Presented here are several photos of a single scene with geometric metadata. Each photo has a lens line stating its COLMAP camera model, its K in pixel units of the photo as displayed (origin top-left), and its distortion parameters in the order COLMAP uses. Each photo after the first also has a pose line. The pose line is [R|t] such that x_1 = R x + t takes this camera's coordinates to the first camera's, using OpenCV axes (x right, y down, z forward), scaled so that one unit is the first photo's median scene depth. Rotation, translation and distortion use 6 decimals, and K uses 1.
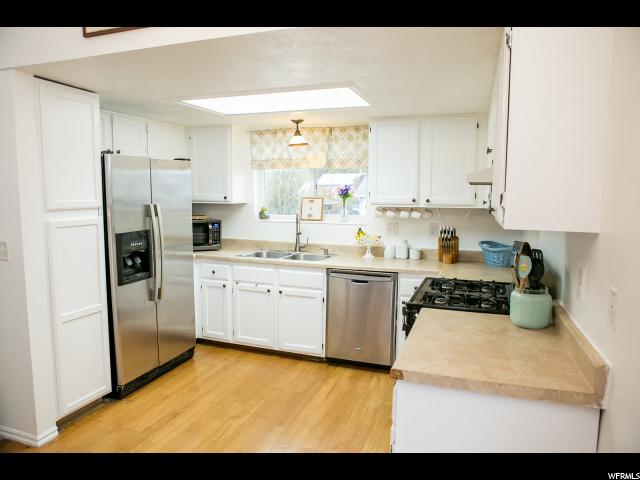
lens RADIAL K [[447.9, 0, 320.0], [0, 447.9, 240.0], [0, 0, 1]] dist [-0.115447, 0.097509]
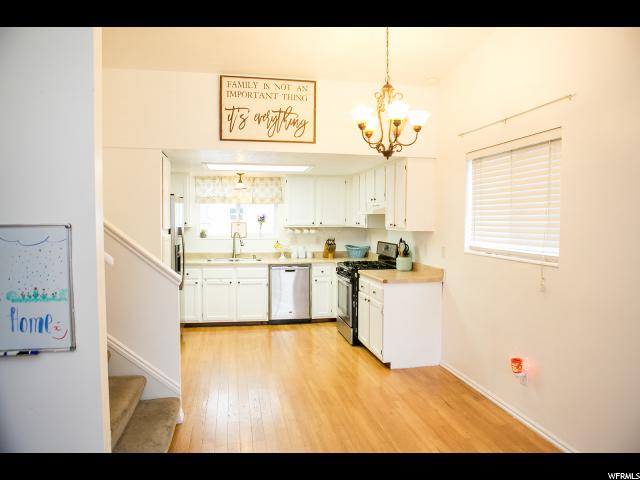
lens RADIAL K [[447.9, 0, 320.0], [0, 447.9, 240.0], [0, 0, 1]] dist [-0.115447, 0.097509]
pose [[0.857692, -0.030400, 0.513264, -0.614183], [0.059664, 0.997391, -0.040627, 0.046255], [-0.510690, 0.065469, 0.857269, -0.472634]]
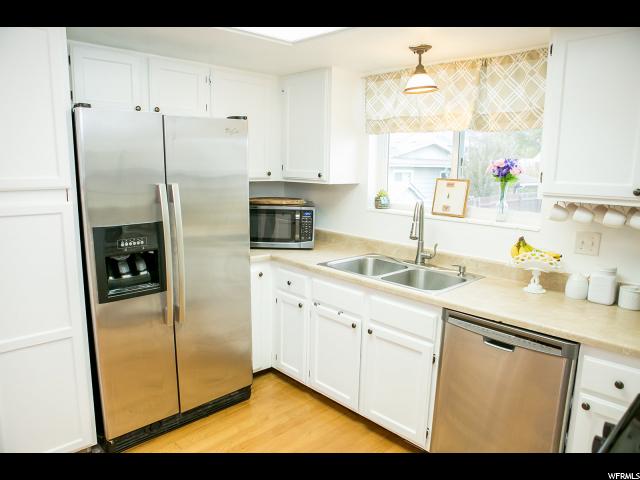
lens RADIAL K [[447.9, 0, 320.0], [0, 447.9, 240.0], [0, 0, 1]] dist [-0.115447, 0.097509]
pose [[0.896246, 0.084723, -0.435392, 0.102811], [-0.060568, 0.995770, 0.069089, -0.045965], [0.439403, -0.035550, 0.897586, 0.402059]]
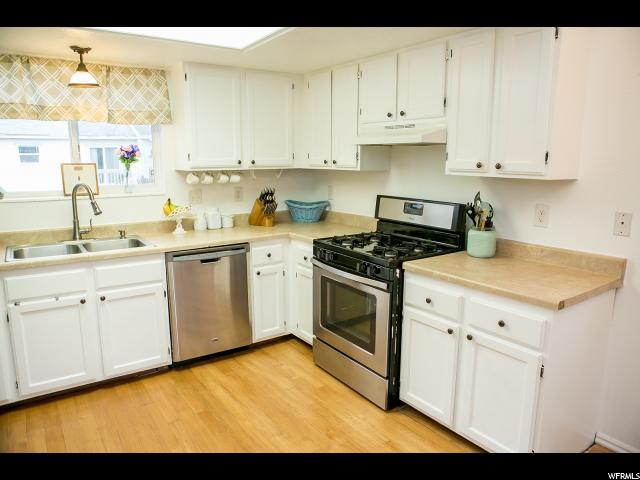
lens RADIAL K [[447.9, 0, 320.0], [0, 447.9, 240.0], [0, 0, 1]] dist [-0.115447, 0.097509]
pose [[0.579643, -0.153084, 0.800362, -0.407971], [0.090596, 0.988213, 0.123402, -0.026671], [-0.809818, 0.000980, 0.586680, 0.306071]]
